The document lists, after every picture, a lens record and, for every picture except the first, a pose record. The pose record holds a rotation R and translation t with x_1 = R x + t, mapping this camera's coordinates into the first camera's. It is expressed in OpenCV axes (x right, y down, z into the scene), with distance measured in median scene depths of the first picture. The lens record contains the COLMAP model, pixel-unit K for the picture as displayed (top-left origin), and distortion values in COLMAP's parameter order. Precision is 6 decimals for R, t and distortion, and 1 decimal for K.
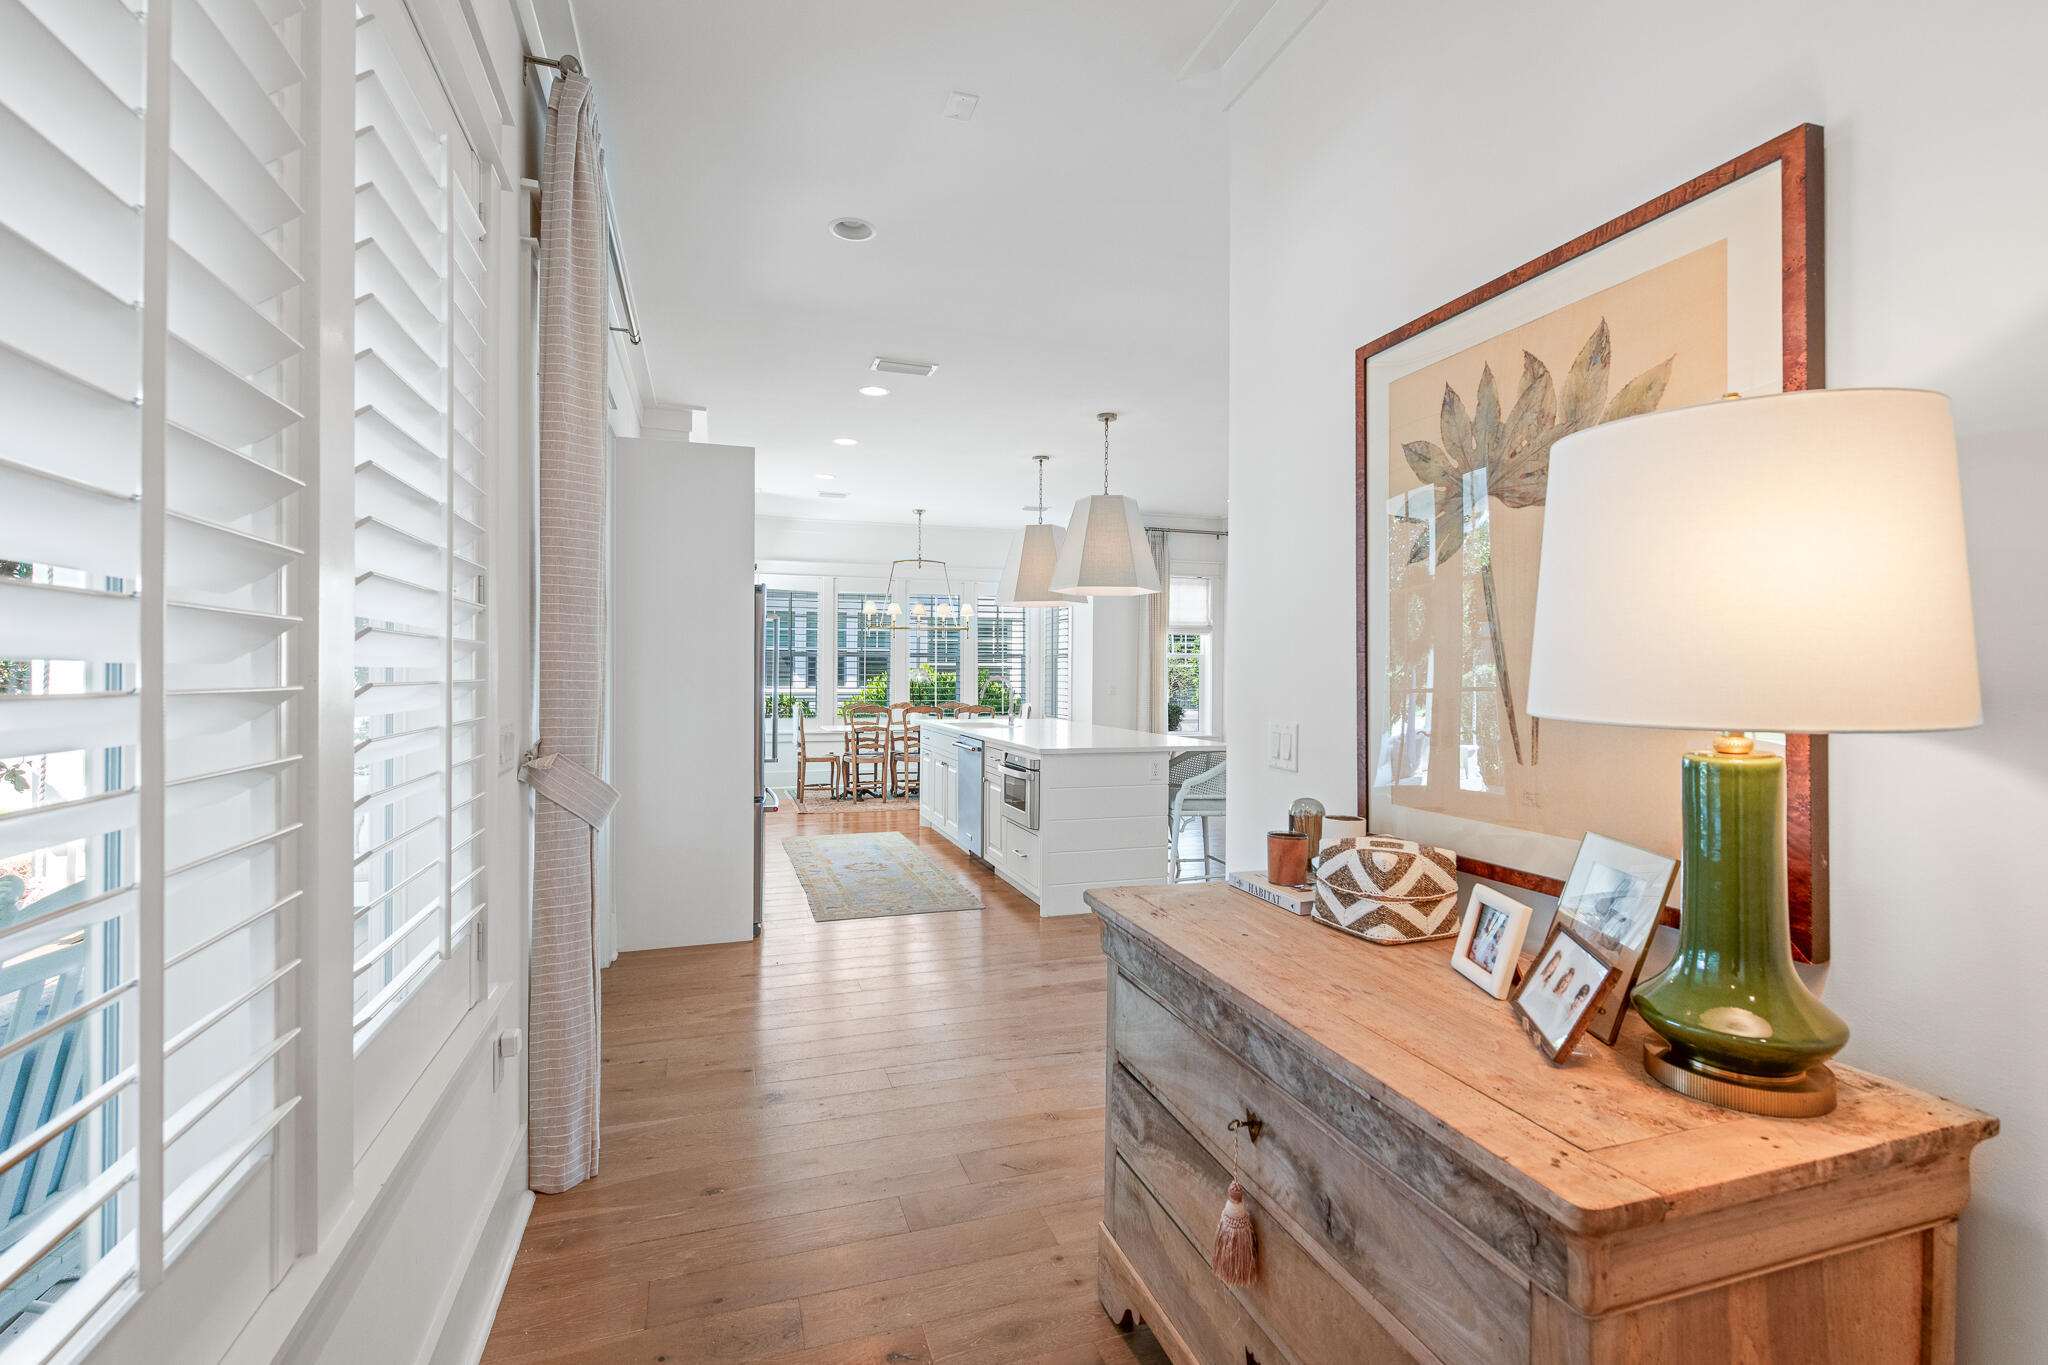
lens RADIAL K [[923.3, 0, 1016.4], [0, 923.3, 682.5], [0, 0, 1]] dist [0.009099, 0.000046]
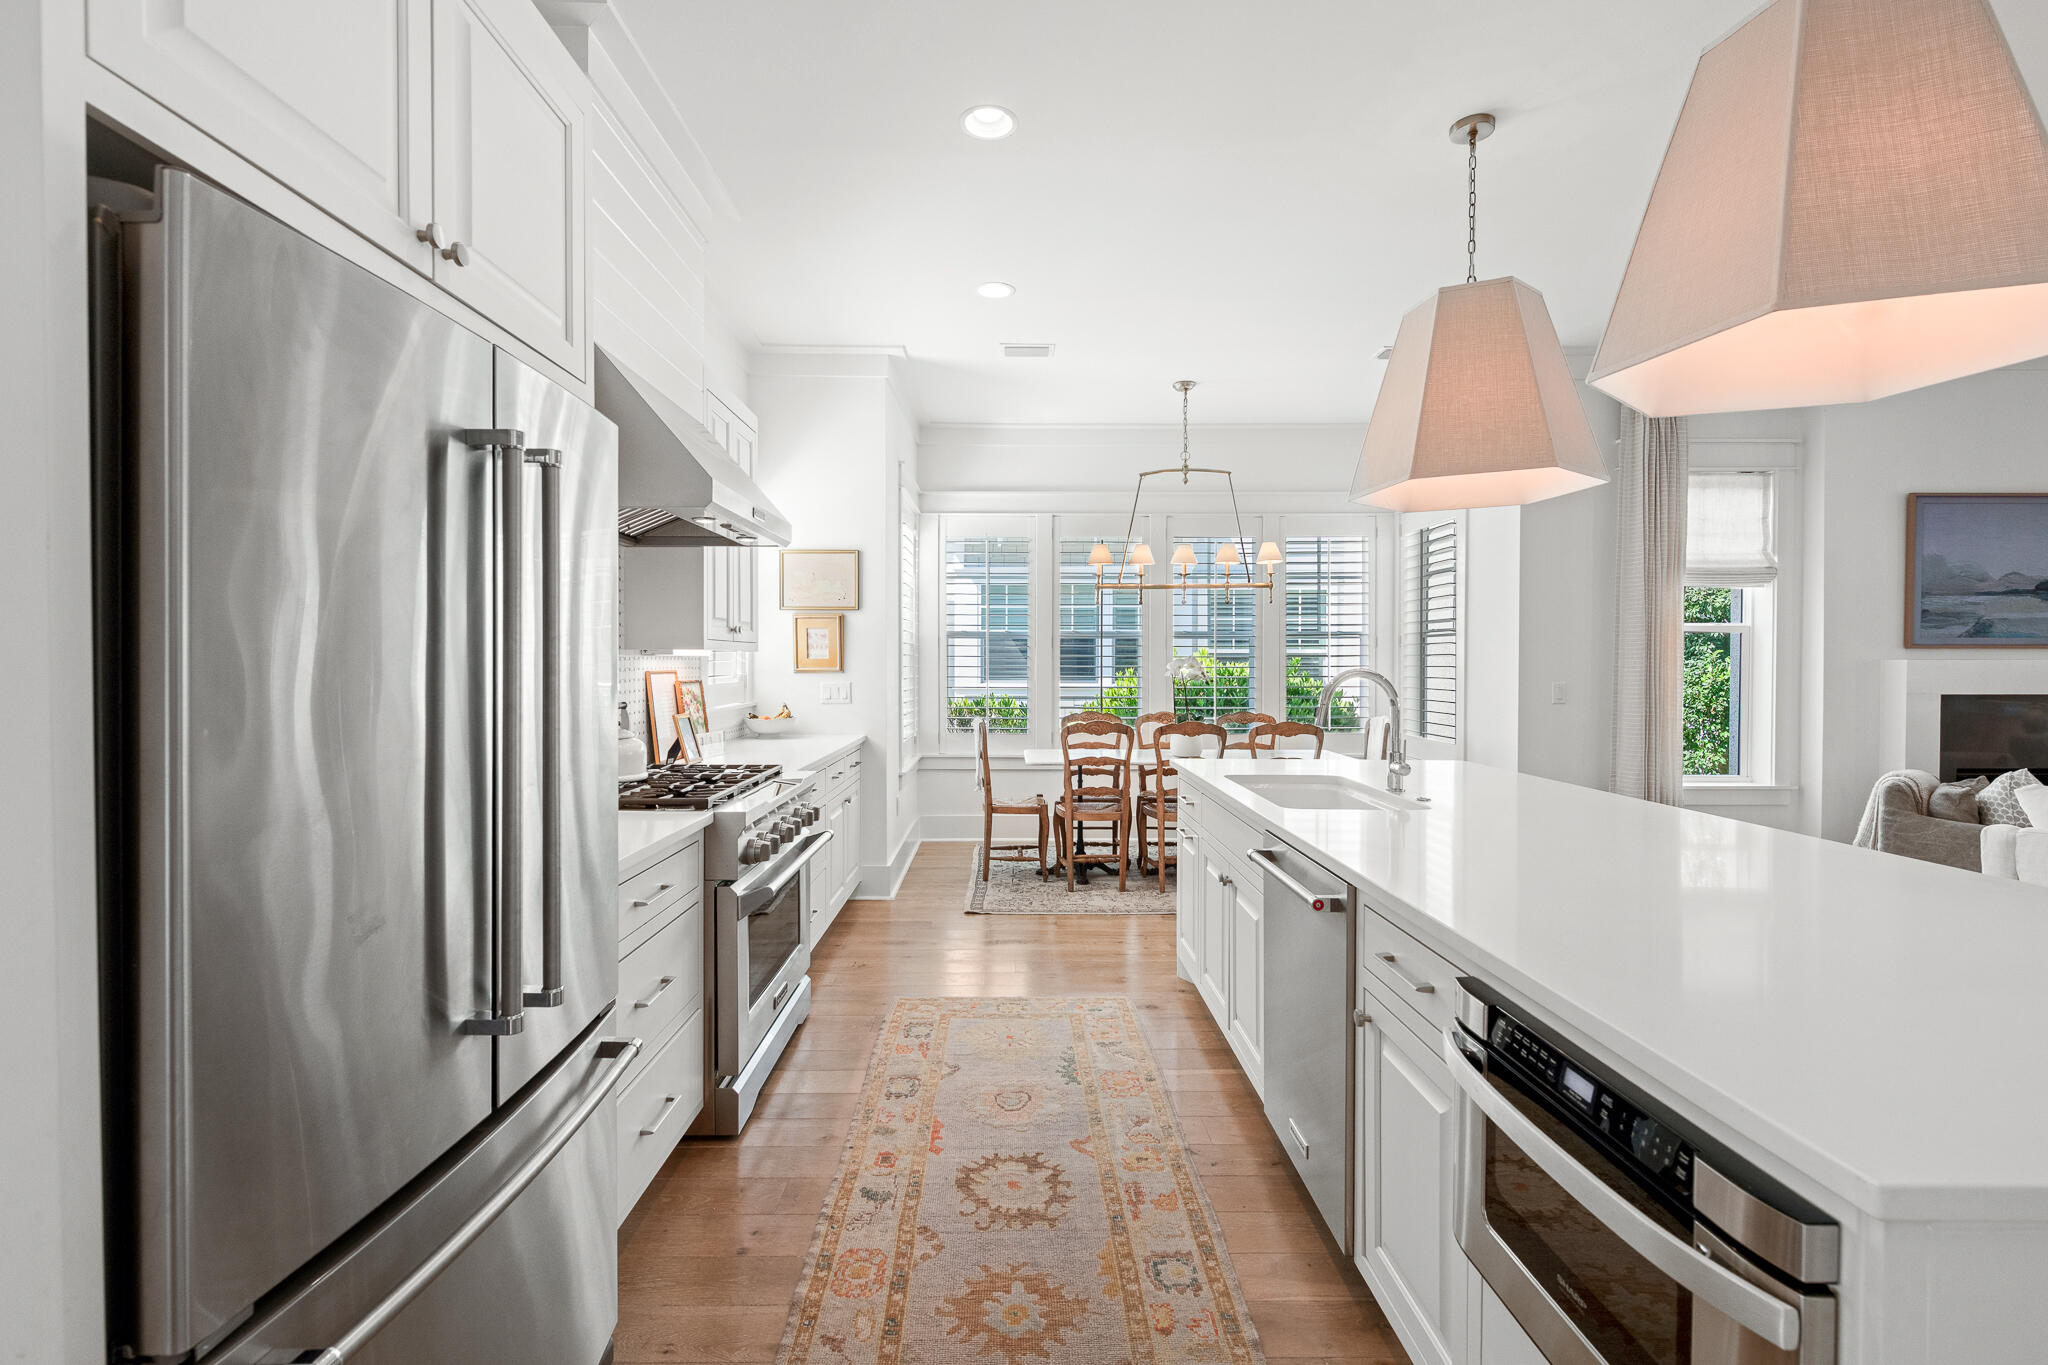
lens RADIAL K [[923.3, 0, 1016.4], [0, 923.3, 682.5], [0, 0, 1]] dist [0.009099, 0.000046]
pose [[0.952887, 0.001540, -0.303323, -0.029180], [0.001166, 0.999961, 0.008740, -0.003689], [0.303324, -0.008682, 0.952848, 0.407902]]
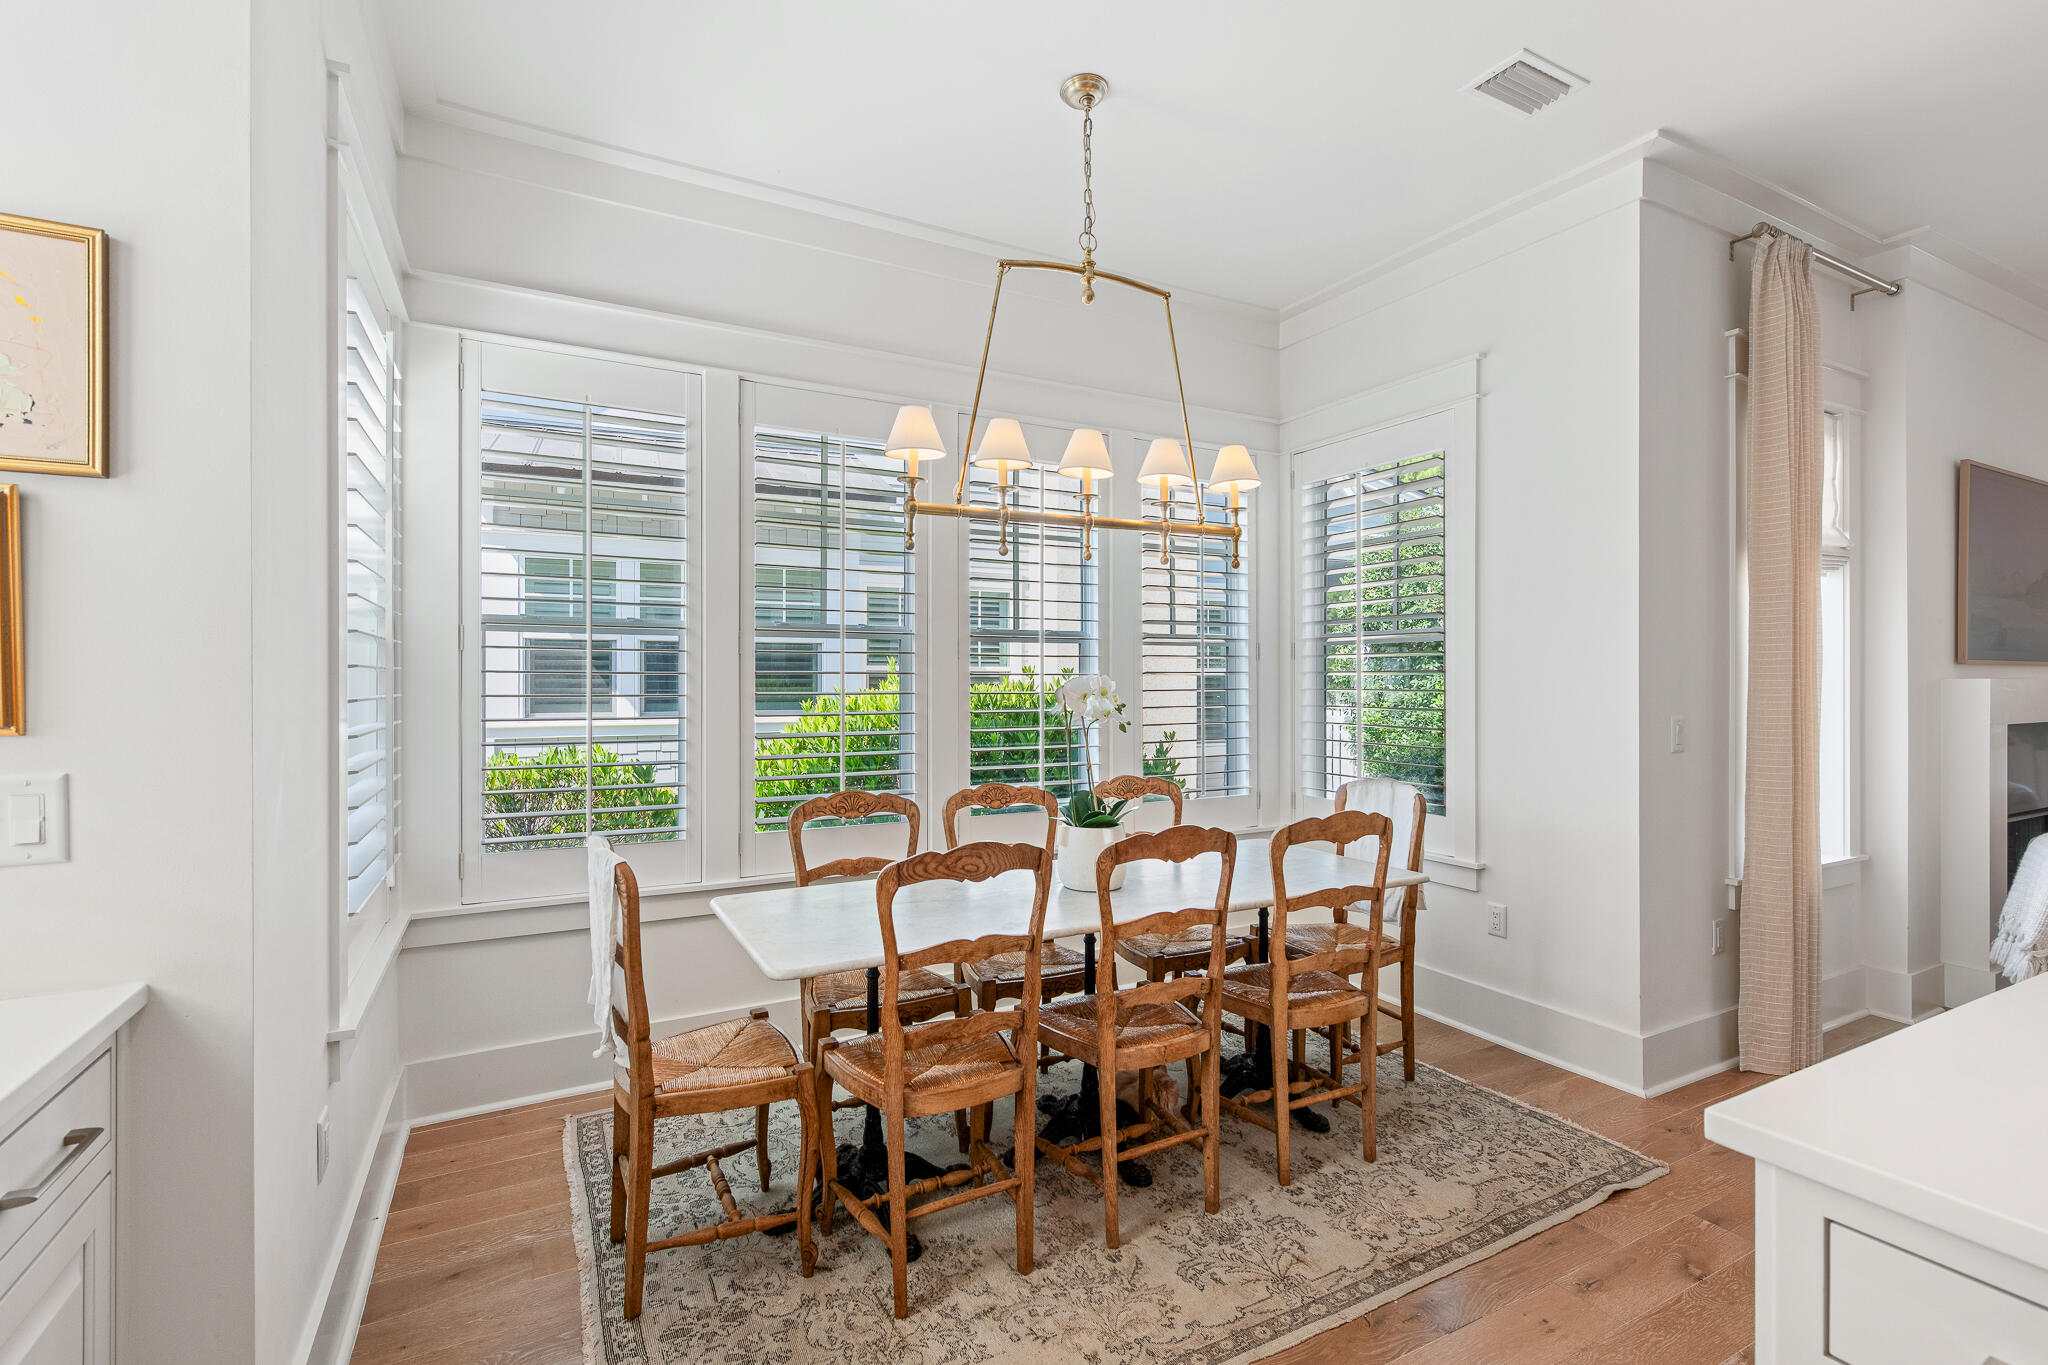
lens RADIAL K [[923.3, 0, 1016.4], [0, 923.3, 682.5], [0, 0, 1]] dist [0.009099, 0.000046]
pose [[0.984457, -0.006666, 0.175502, -0.171377], [0.007743, 0.999955, -0.005450, -0.010699], [-0.175457, 0.006724, 0.984464, 0.729069]]
